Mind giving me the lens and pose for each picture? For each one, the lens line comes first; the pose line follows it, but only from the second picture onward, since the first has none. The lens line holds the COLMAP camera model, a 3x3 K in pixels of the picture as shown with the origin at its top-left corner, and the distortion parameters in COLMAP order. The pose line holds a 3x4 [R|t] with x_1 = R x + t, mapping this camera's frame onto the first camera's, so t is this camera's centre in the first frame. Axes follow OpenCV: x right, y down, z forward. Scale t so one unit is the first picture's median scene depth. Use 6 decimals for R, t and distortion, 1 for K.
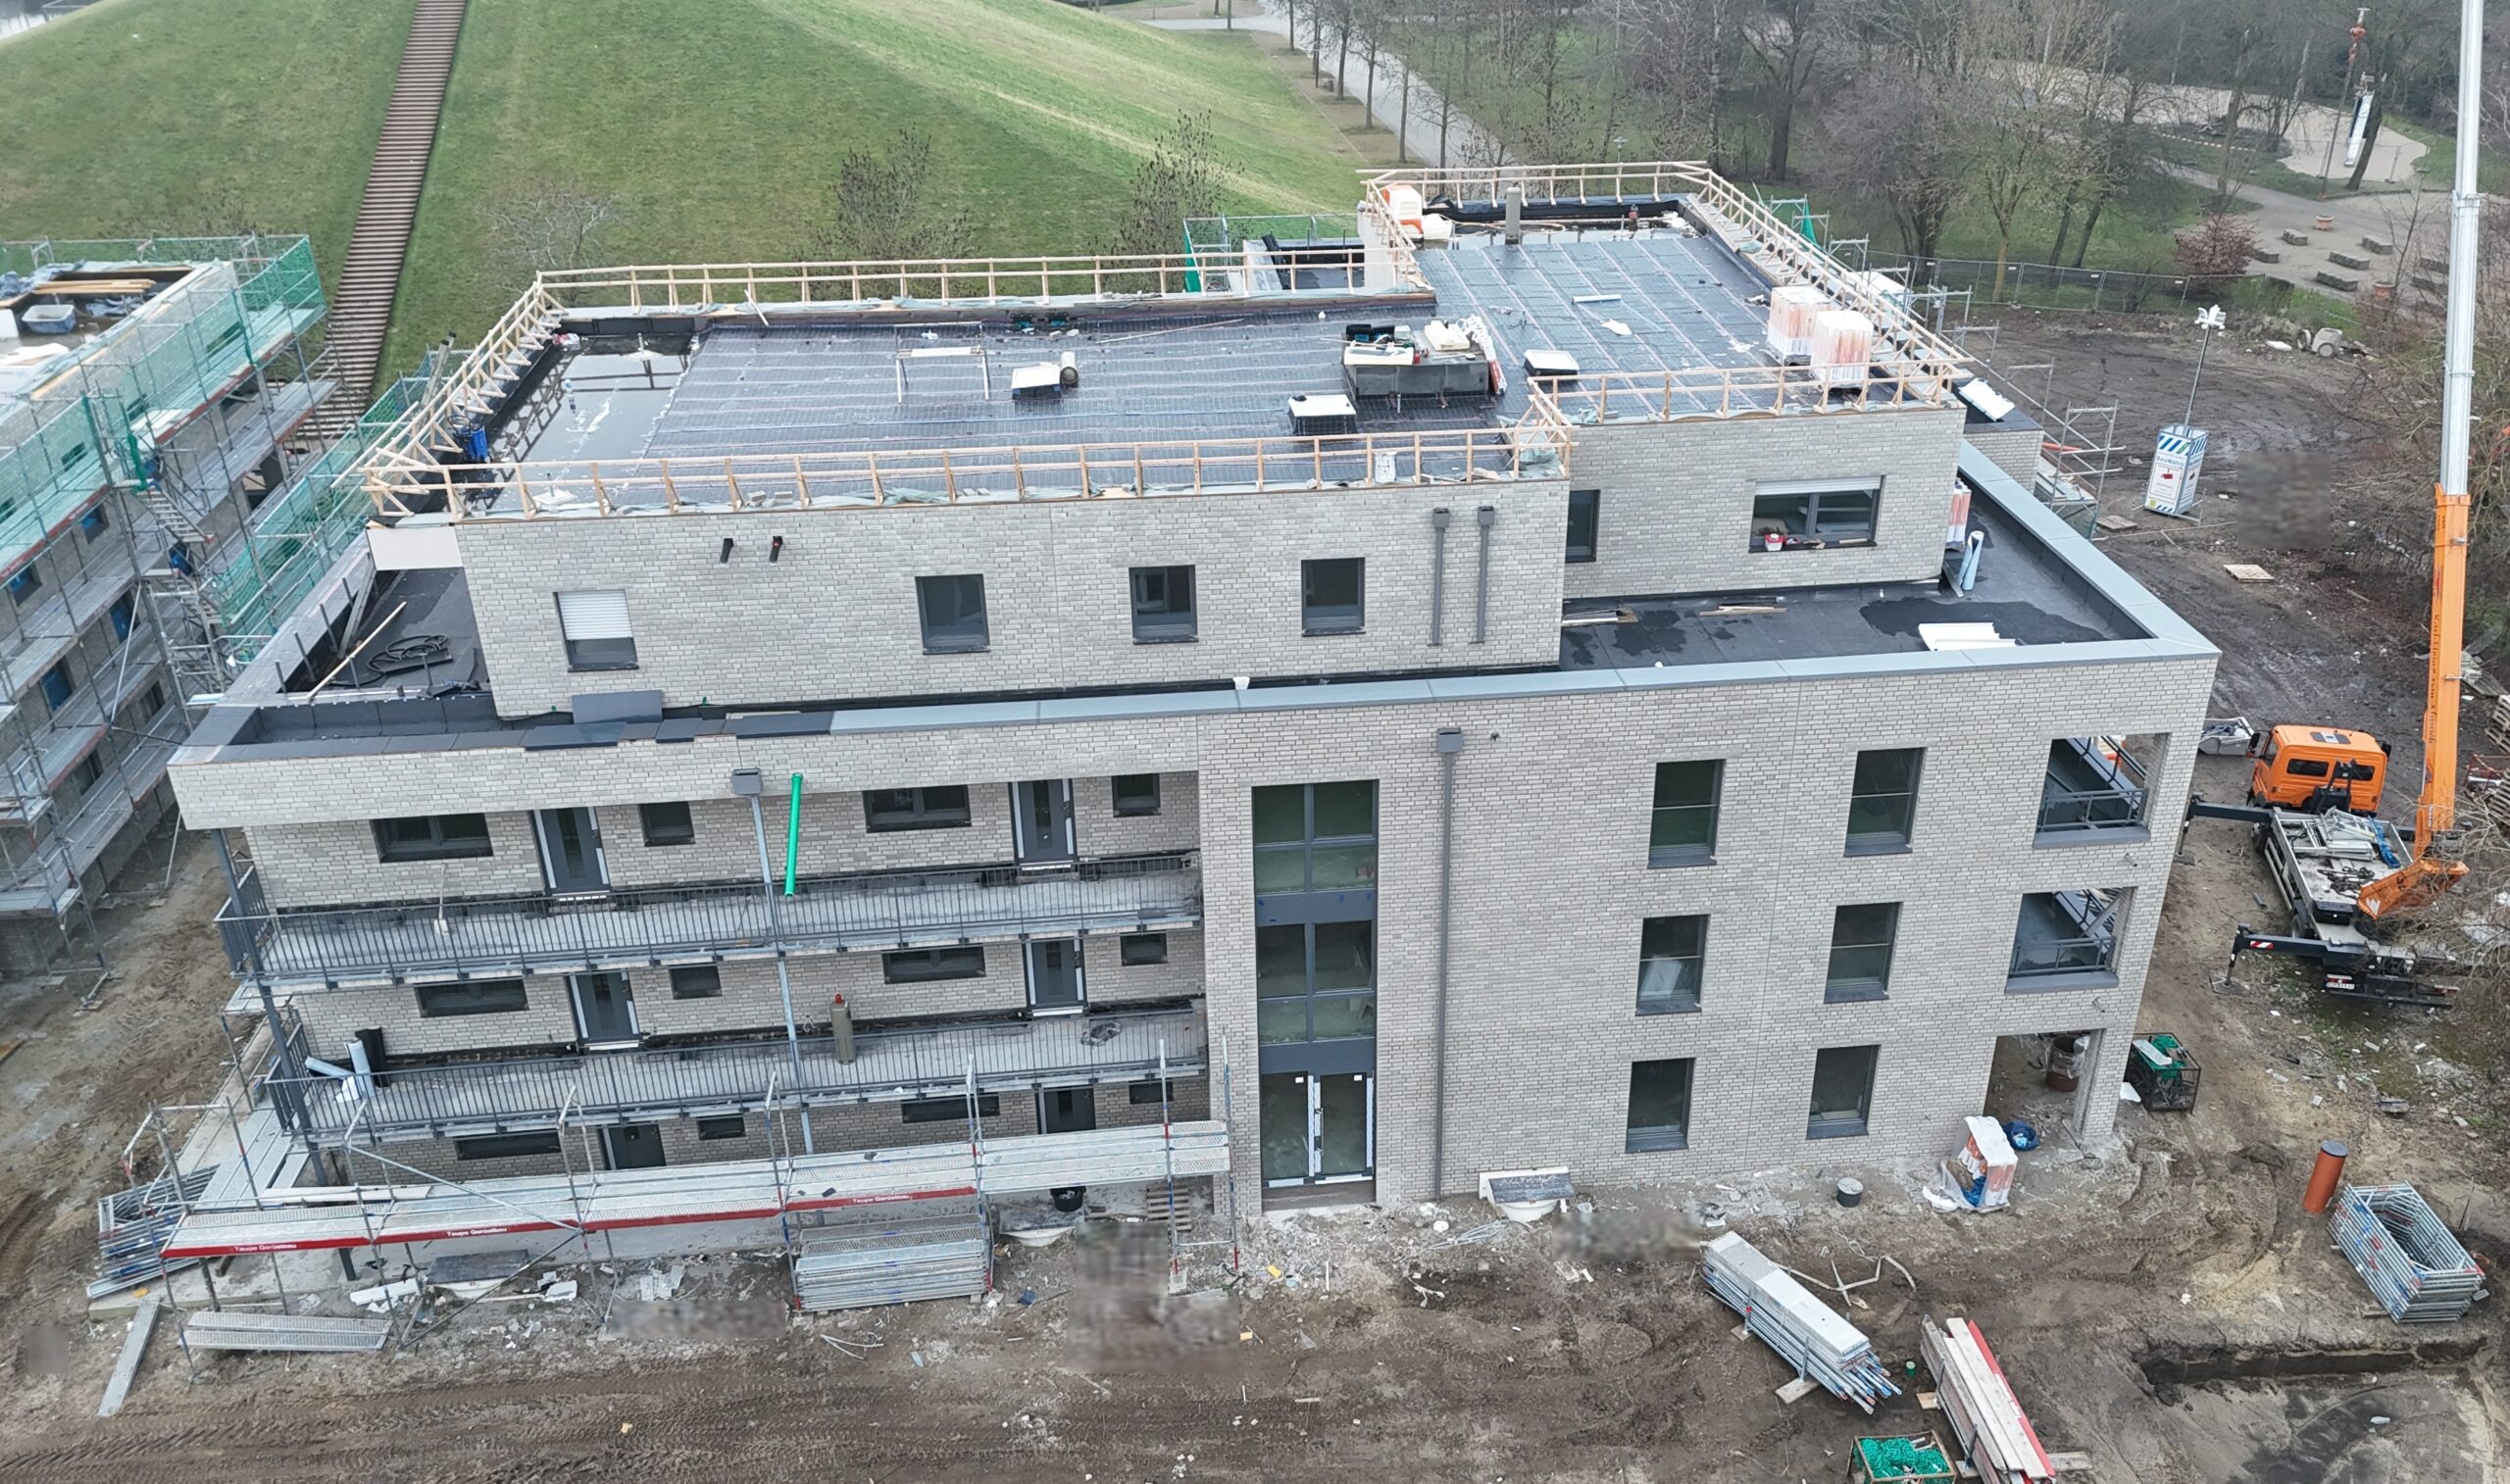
lens RADIAL K [[1987.7, 0, 1255.0], [0, 1987.7, 742.0], [0, 0, 1]] dist [0.033040, 0.000994]
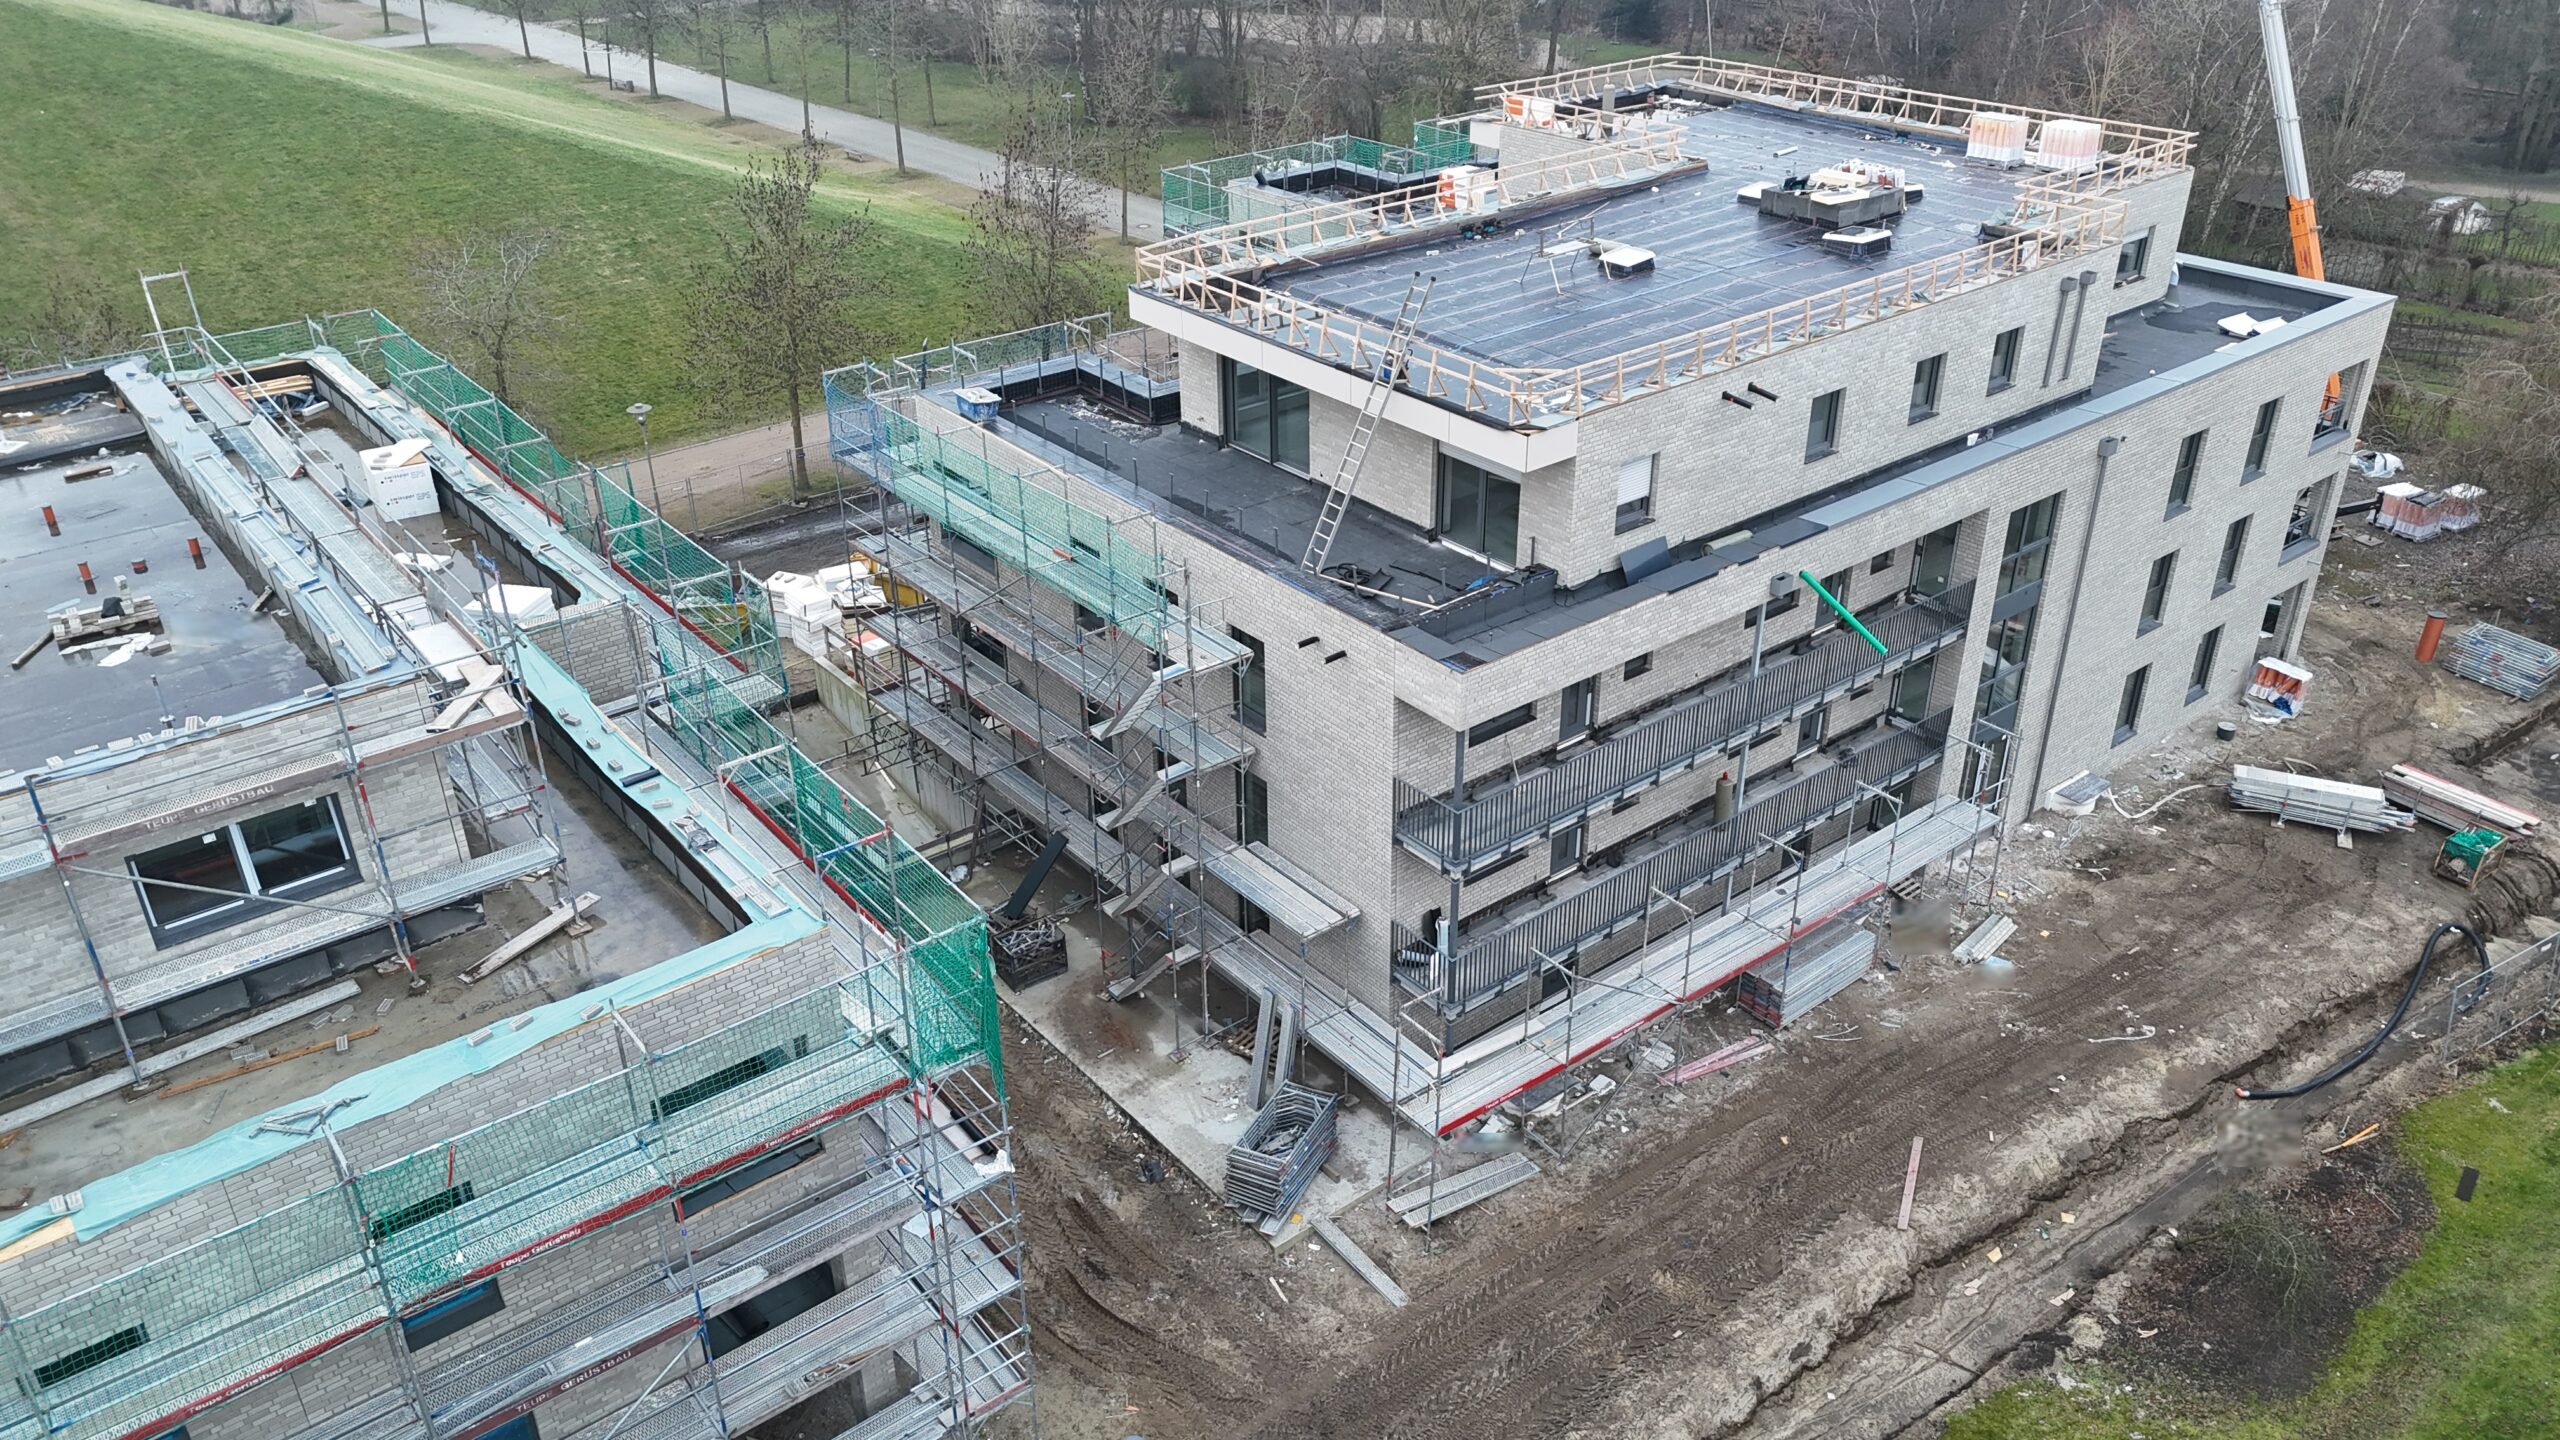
lens RADIAL K [[1883.1, 0, 1280.0], [0, 1883.1, 720.0], [0, 0, 1]] dist [0.091912, -0.082659]
pose [[0.855048, -0.259842, 0.448749, -0.999092], [0.252384, 0.964511, 0.077594, -0.063579], [-0.452985, 0.046910, 0.890283, 0.109815]]
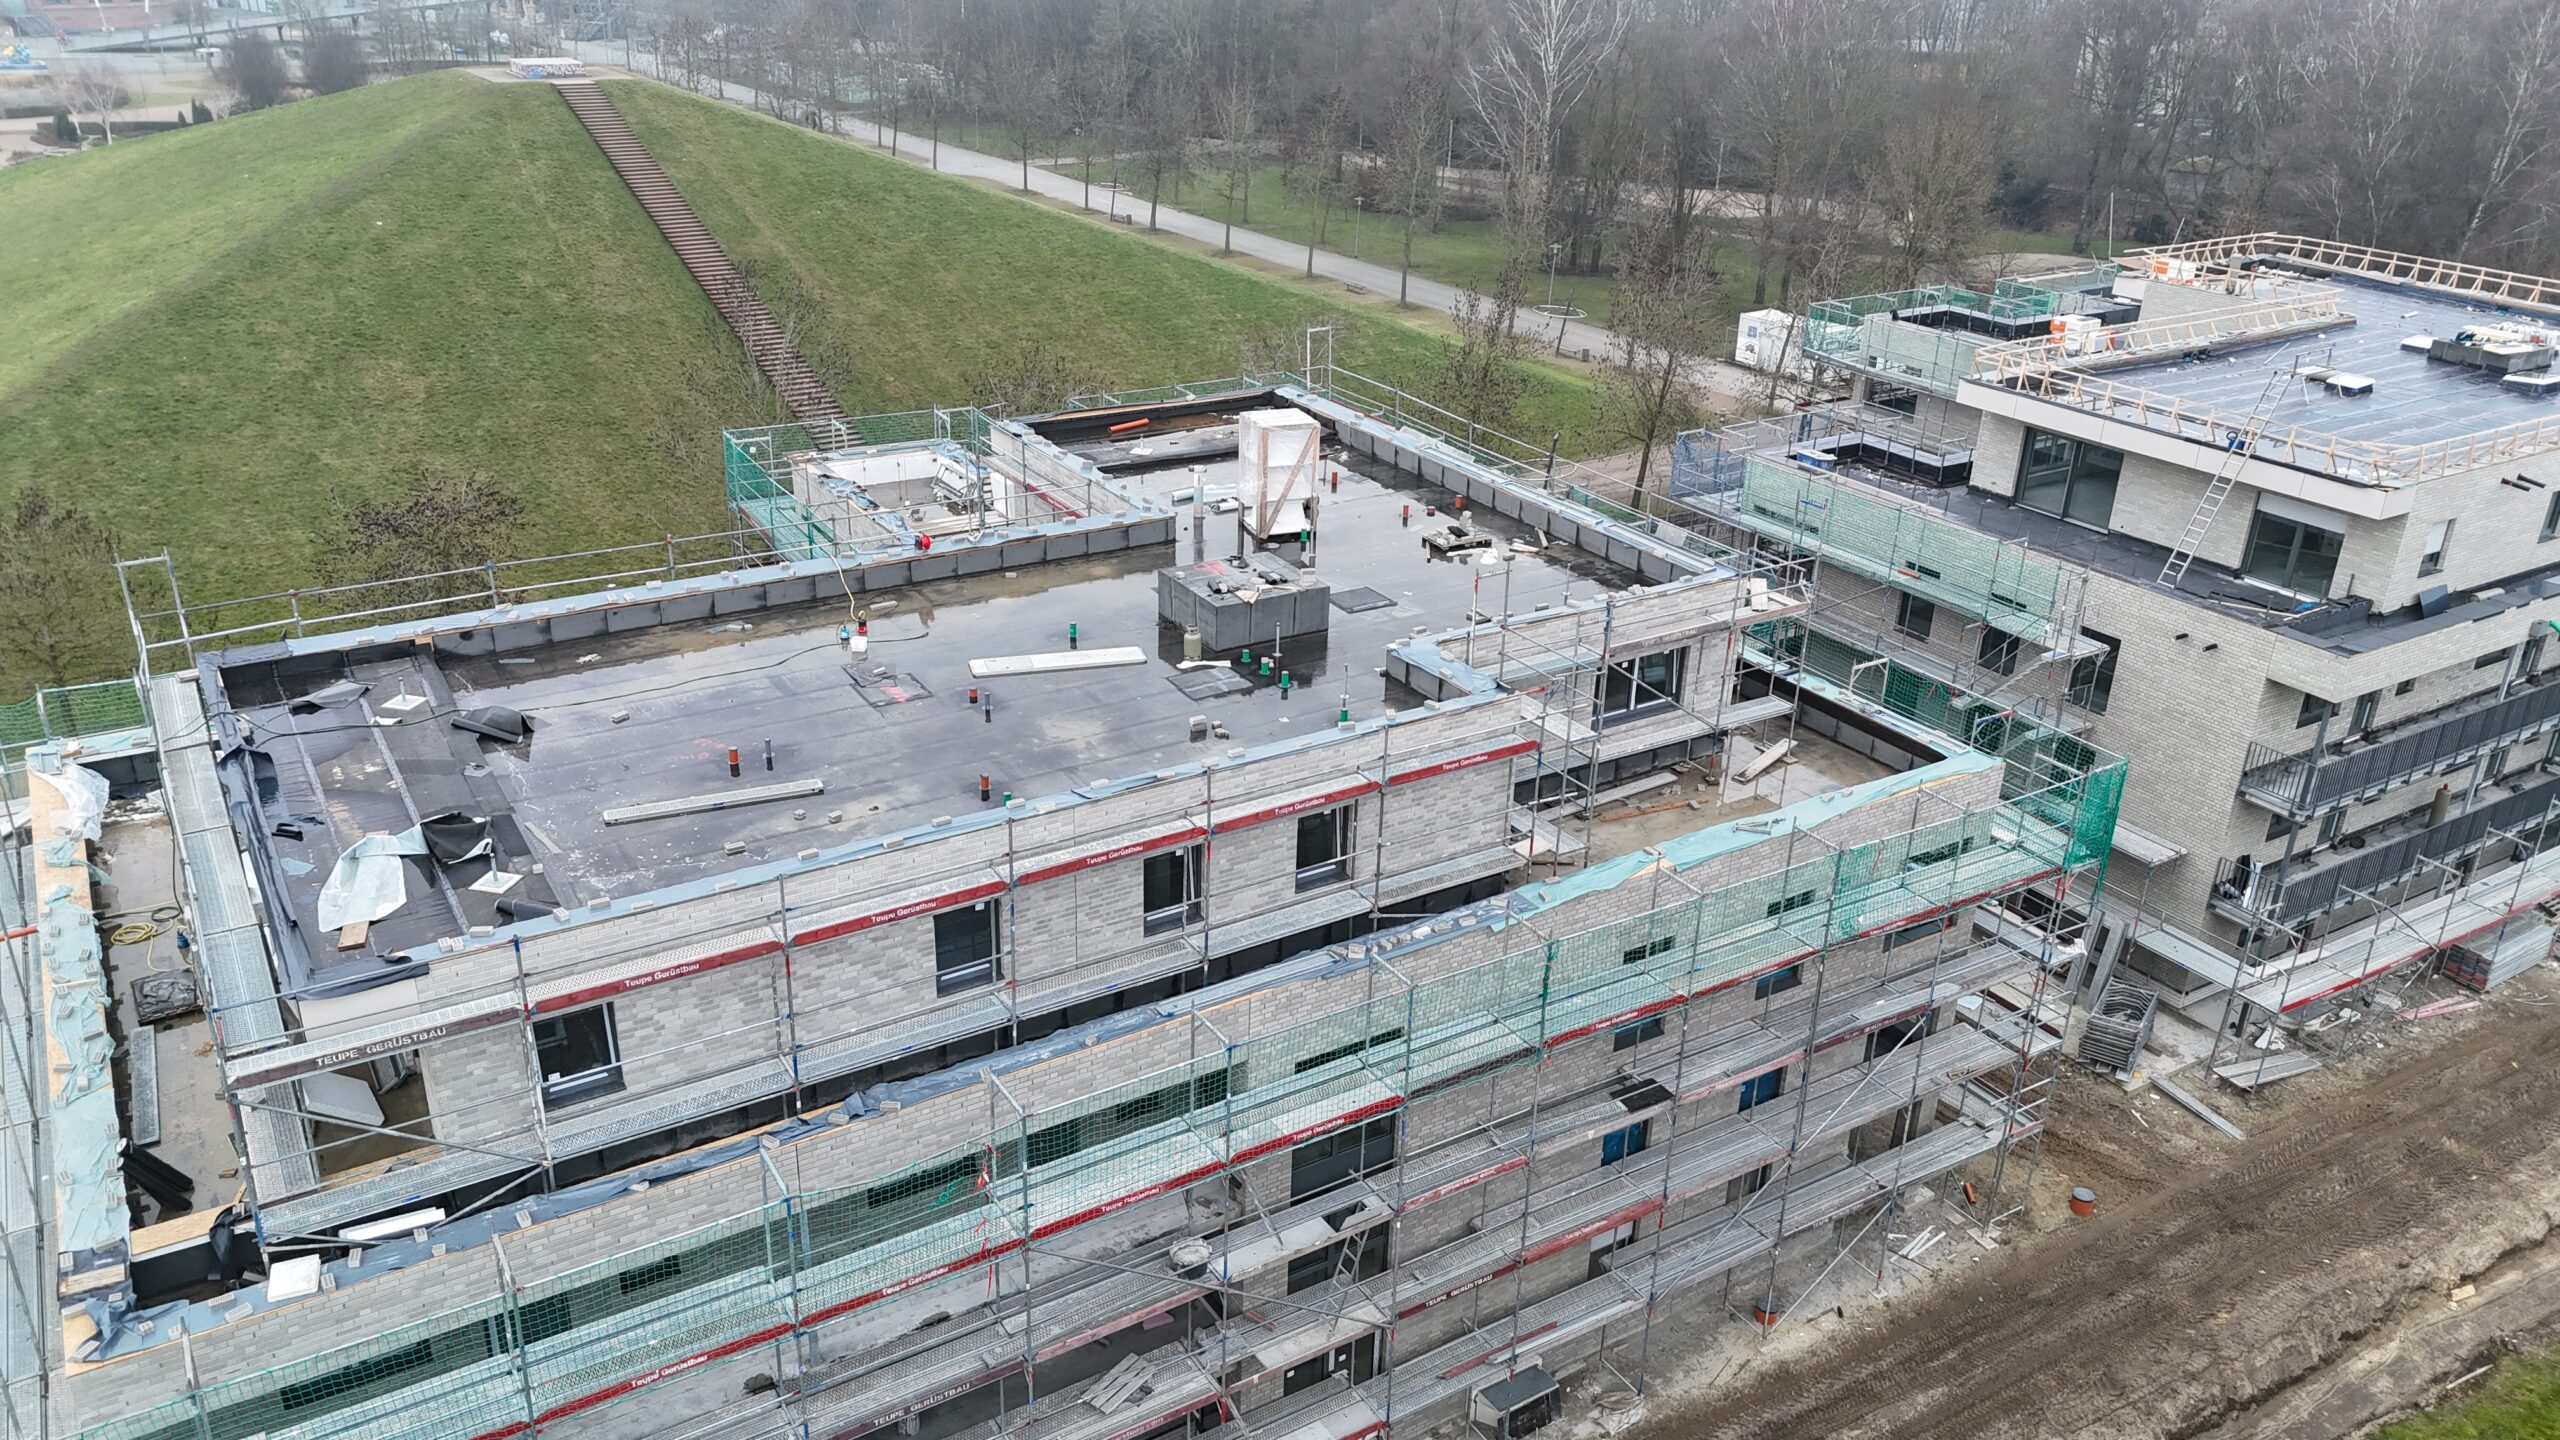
lens RADIAL K [[1883.1, 0, 1280.0], [0, 1883.1, 720.0], [0, 0, 1]] dist [0.091912, -0.082659]
pose [[0.907570, -0.150457, 0.392021, -1.669865], [0.170589, 0.985199, -0.016815, -0.049727], [-0.383688, 0.082135, 0.919803, -0.008342]]
